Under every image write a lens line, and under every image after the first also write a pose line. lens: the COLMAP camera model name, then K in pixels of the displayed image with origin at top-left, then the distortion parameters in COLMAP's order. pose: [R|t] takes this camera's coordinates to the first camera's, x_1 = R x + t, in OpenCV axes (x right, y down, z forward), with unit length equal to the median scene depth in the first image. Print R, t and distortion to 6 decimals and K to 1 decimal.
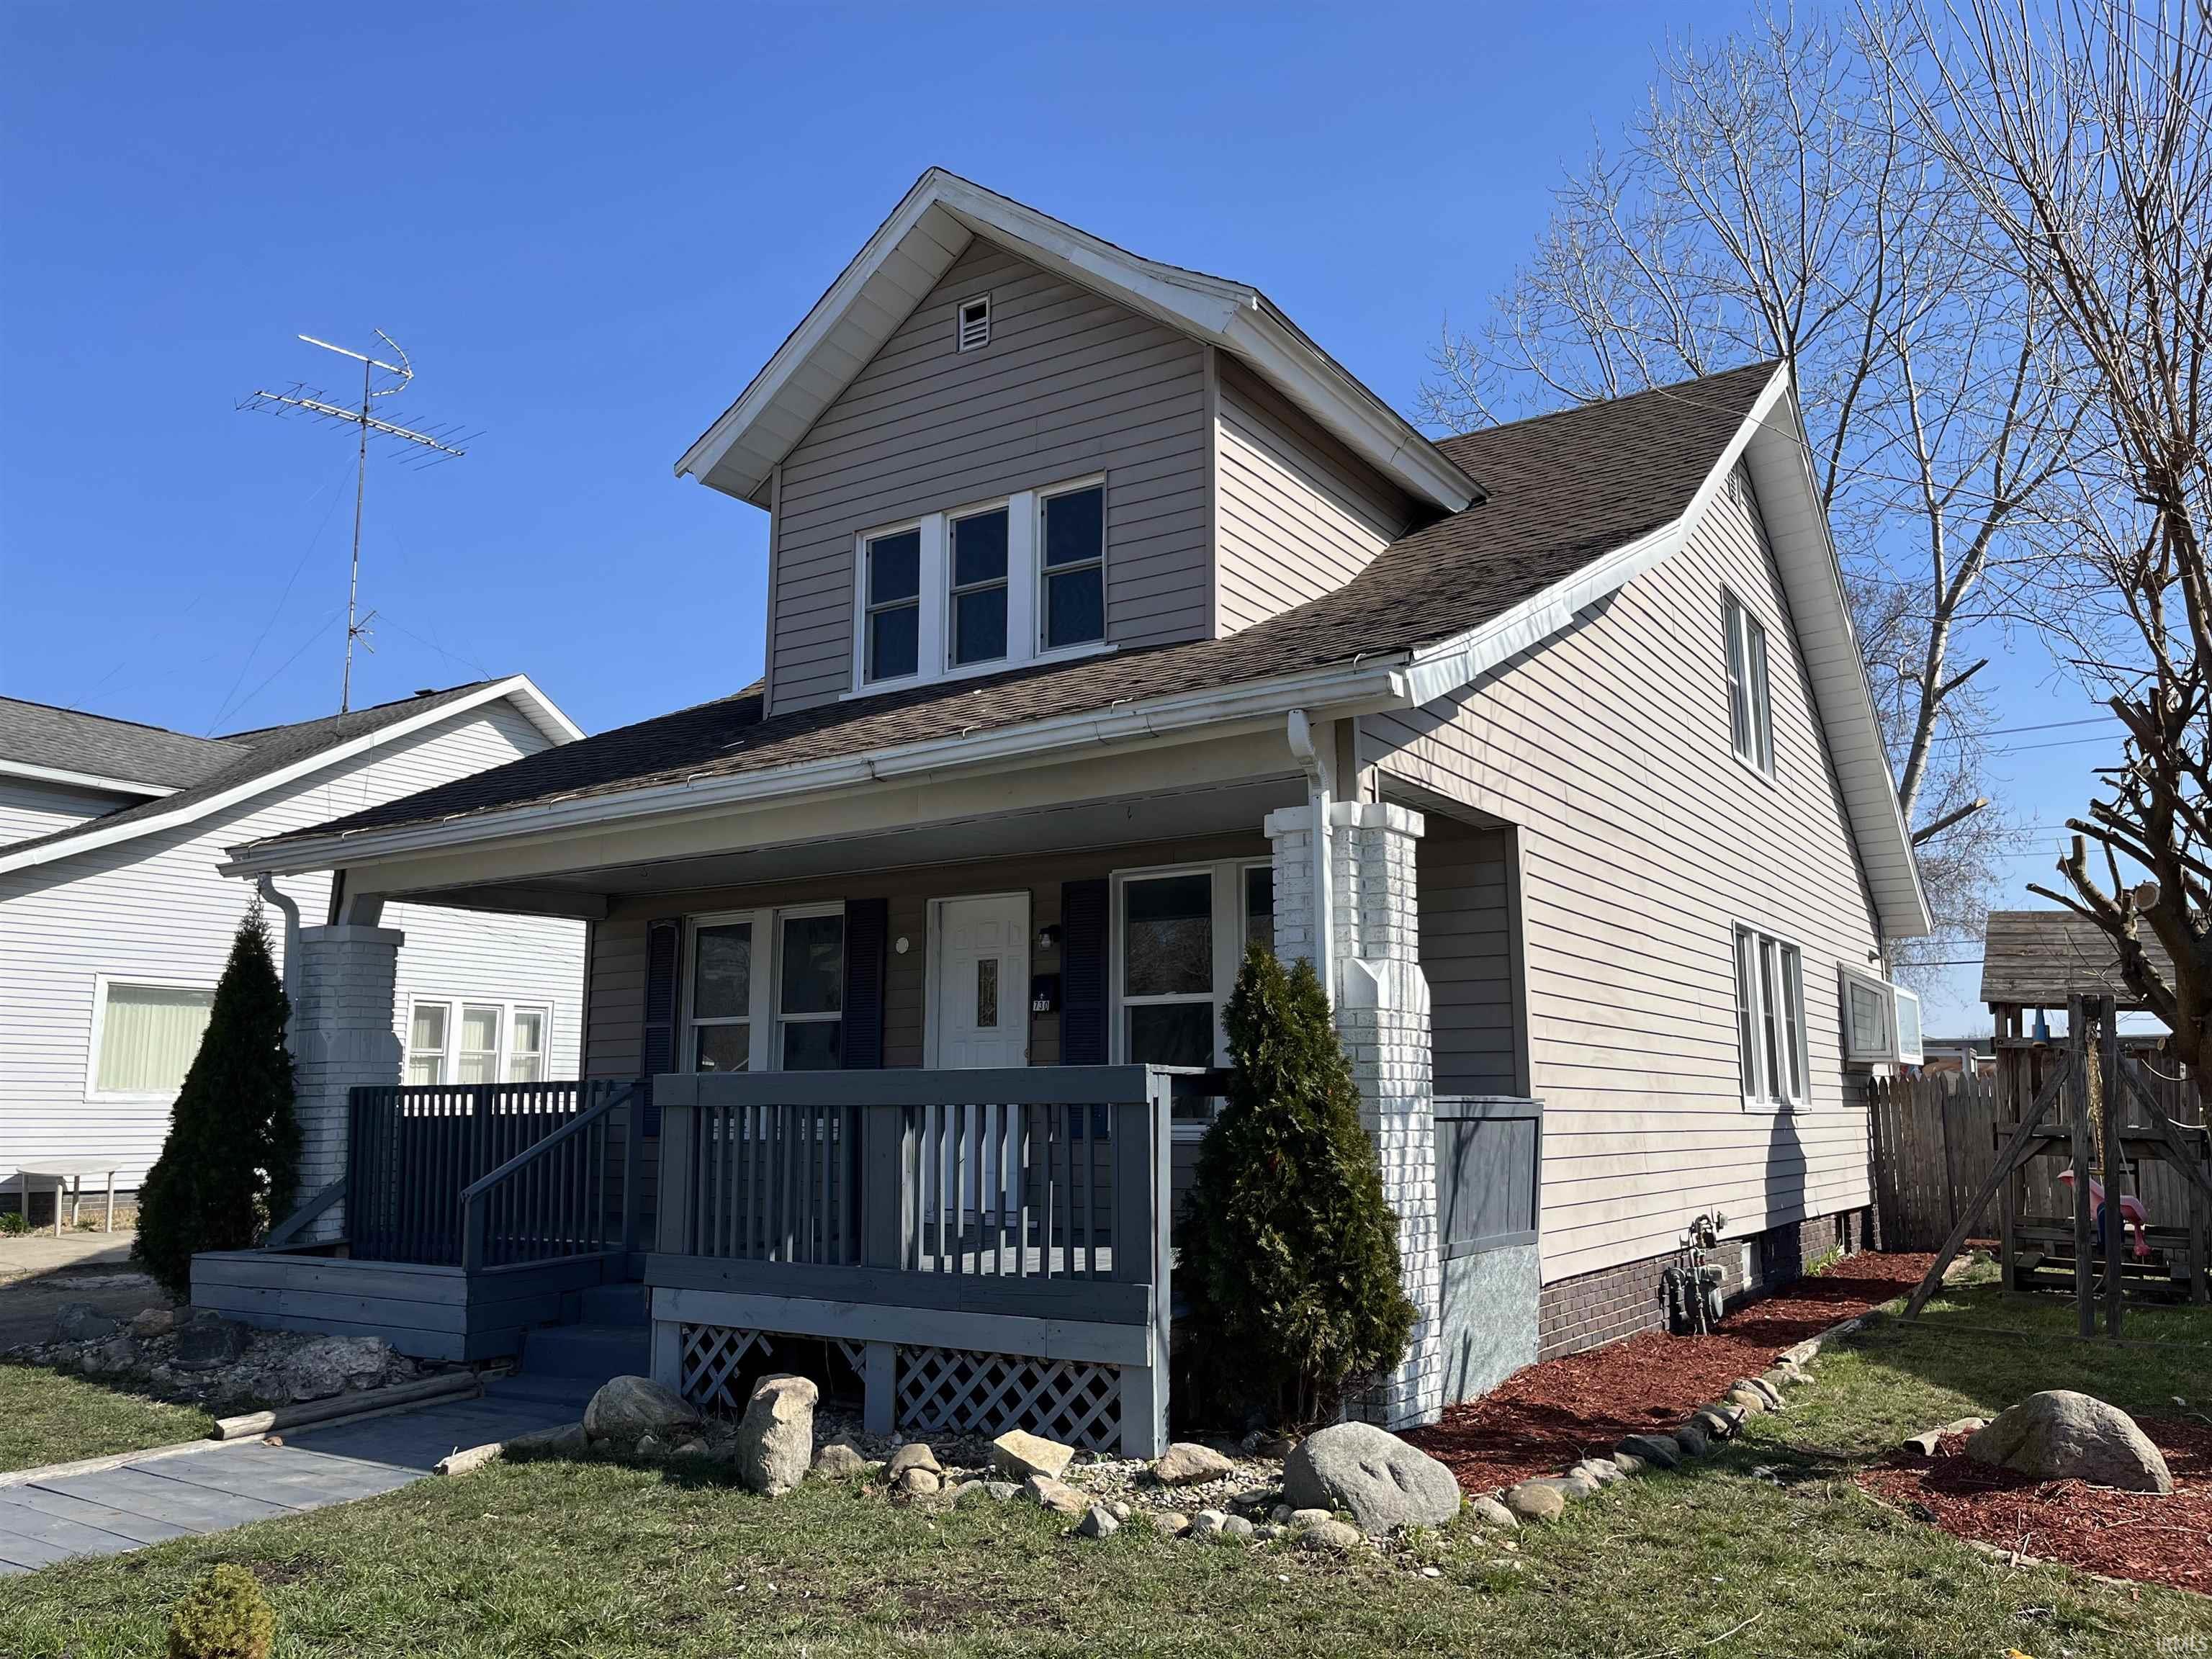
lens RADIAL K [[1678.4, 0, 1104.3], [0, 1678.4, 836.3], [0, 0, 1]] dist [0.028721, 0.003086]
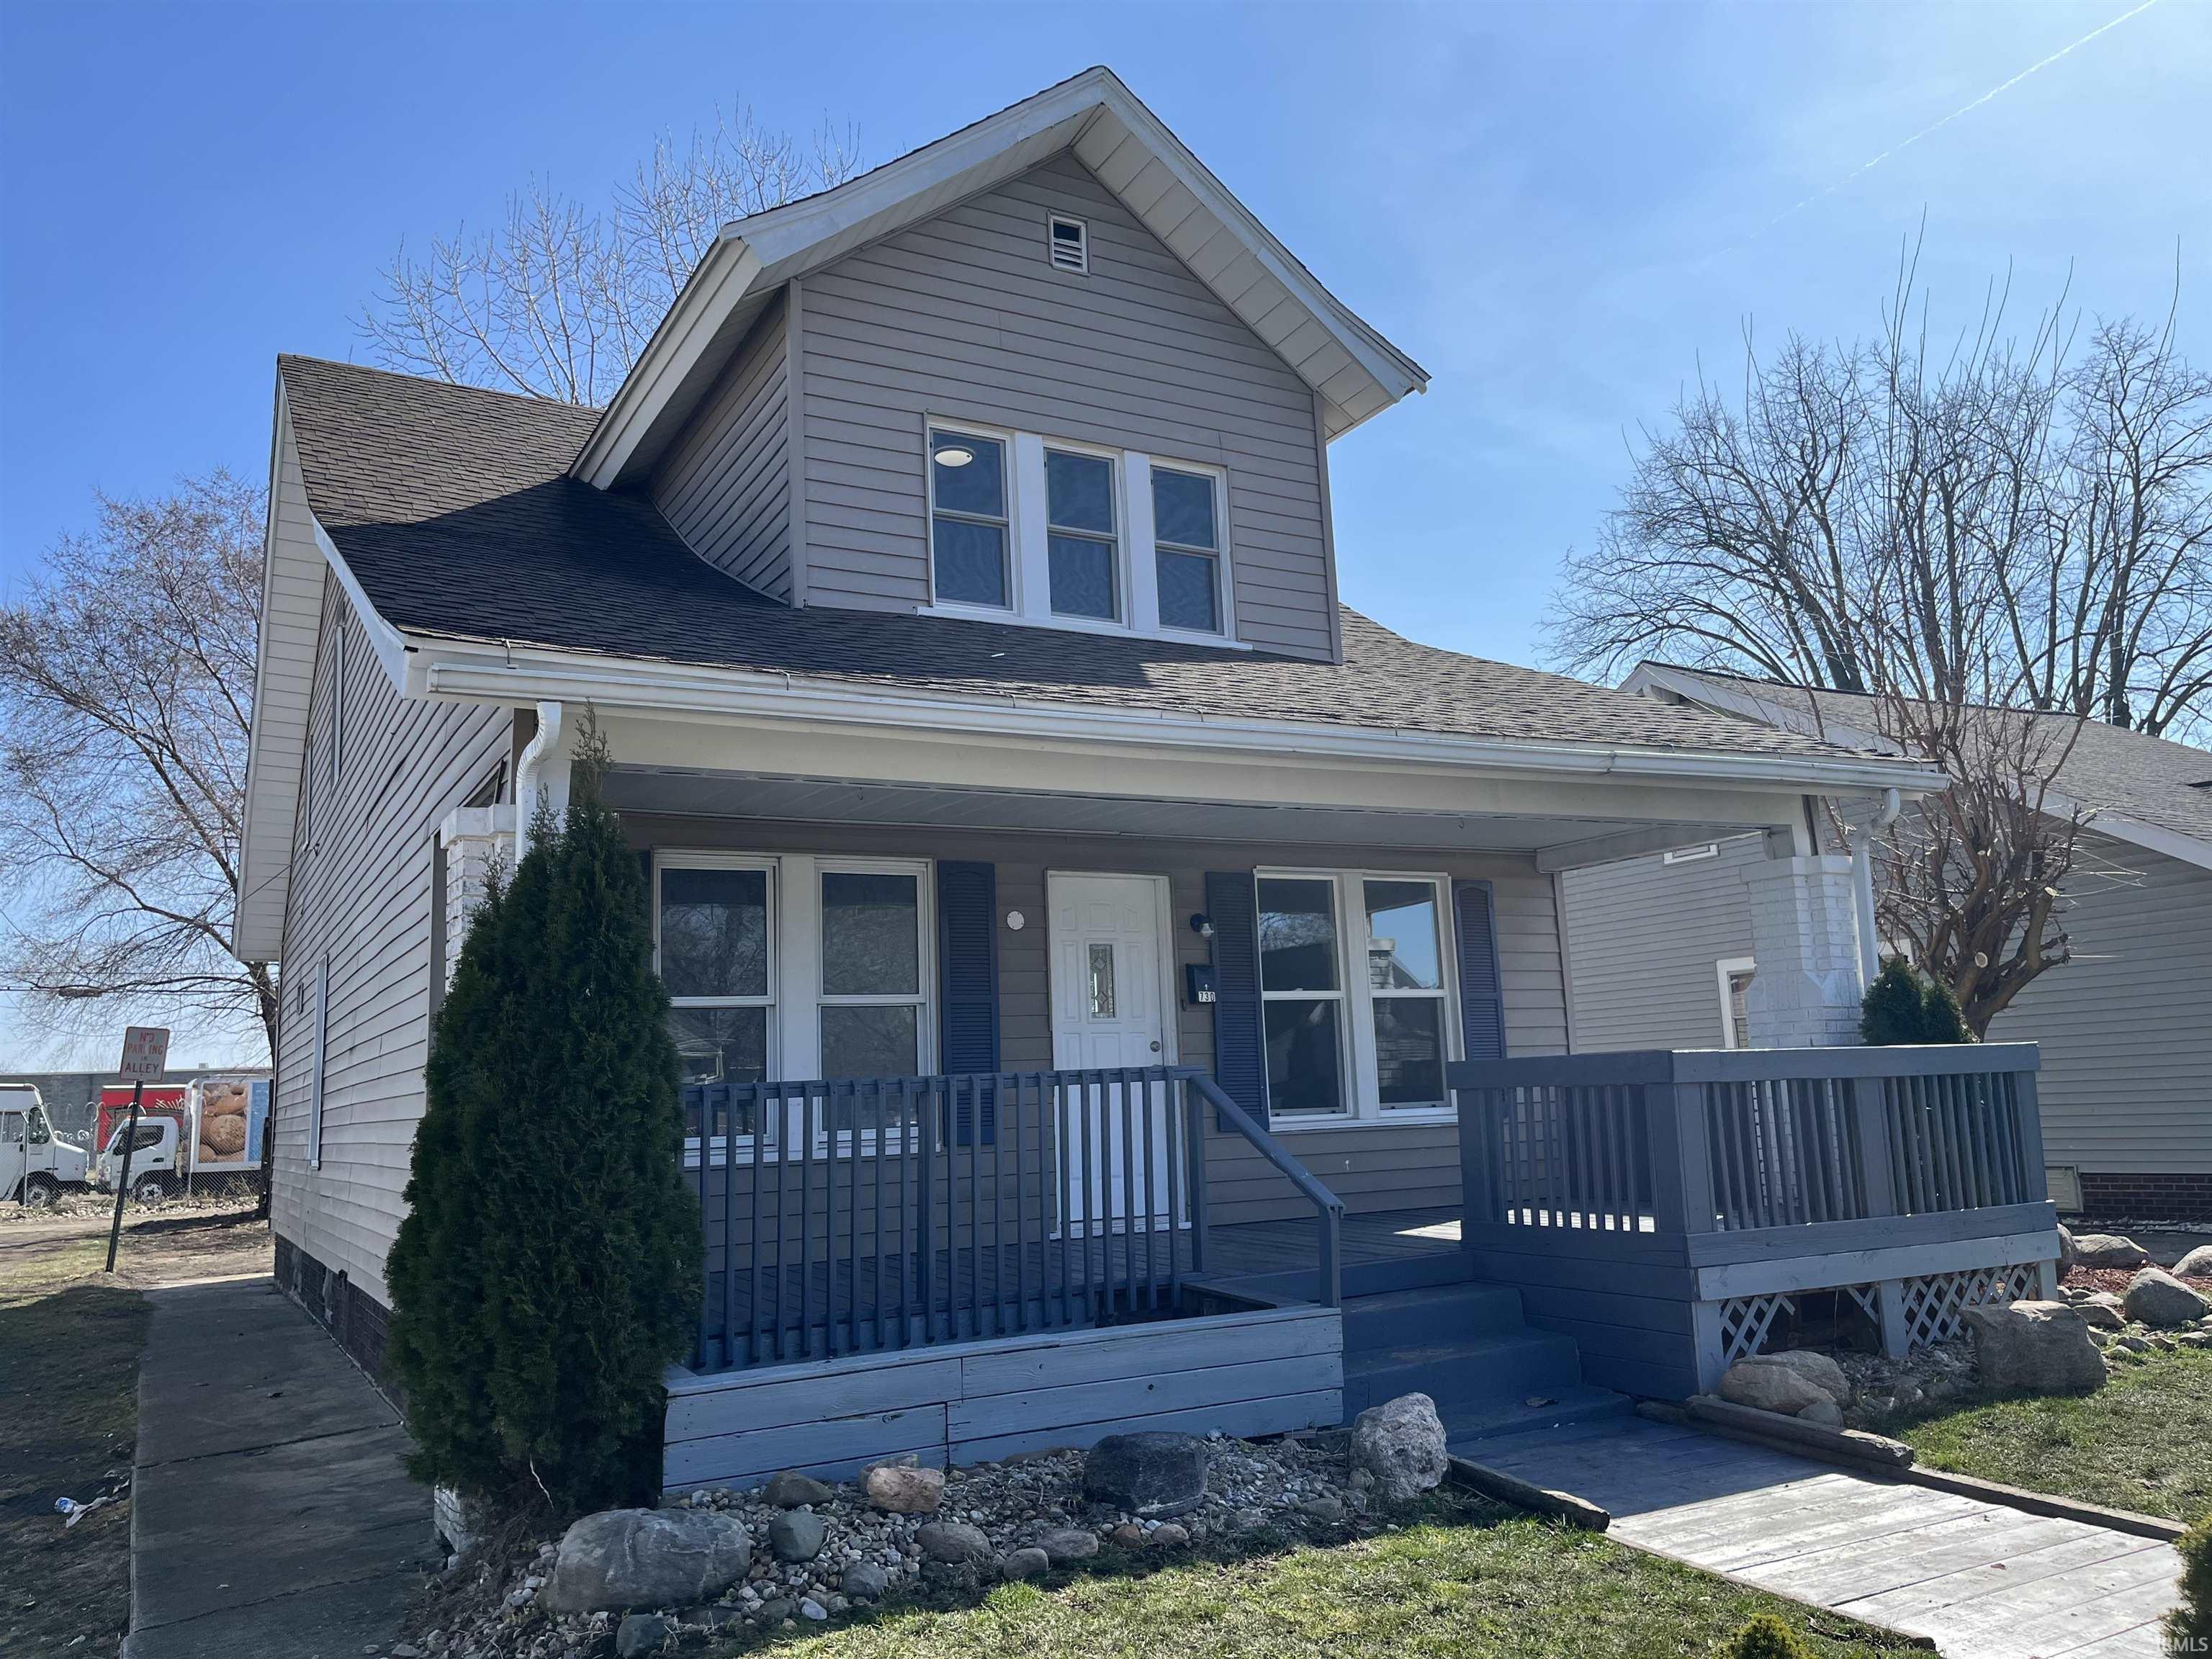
lens RADIAL K [[1678.4, 0, 1107.3], [0, 1678.4, 824.6], [0, 0, 1]] dist [0.028721, 0.003086]
pose [[0.463476, 0.125518, 0.877174, -0.878392], [-0.102104, 0.990888, -0.087840, 0.089145], [-0.880207, -0.048851, 0.472069, 0.572390]]
